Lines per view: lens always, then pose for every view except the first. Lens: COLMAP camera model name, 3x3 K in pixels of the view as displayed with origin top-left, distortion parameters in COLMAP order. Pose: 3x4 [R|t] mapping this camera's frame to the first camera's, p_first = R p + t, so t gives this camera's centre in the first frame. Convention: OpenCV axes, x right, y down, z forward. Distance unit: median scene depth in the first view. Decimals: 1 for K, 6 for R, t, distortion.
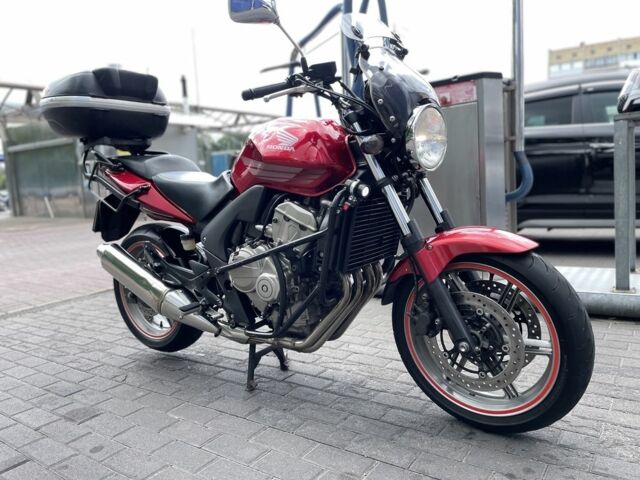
lens RADIAL K [[500.6, 0, 320.0], [0, 500.6, 240.0], [0, 0, 1]] dist [0.104094, -0.140519]
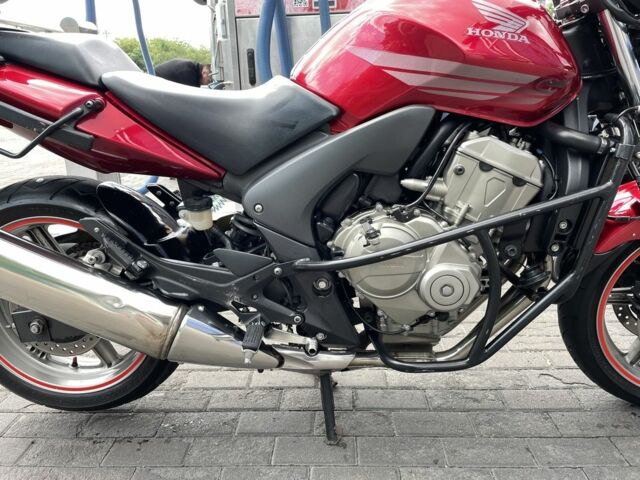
lens RADIAL K [[500.6, 0, 320.0], [0, 500.6, 240.0], [0, 0, 1]] dist [0.104094, -0.140519]
pose [[0.834930, -0.119494, 0.537228, -0.515932], [0.038110, 0.986355, 0.160163, -0.056559], [-0.549036, -0.113251, 0.828091, 0.579683]]
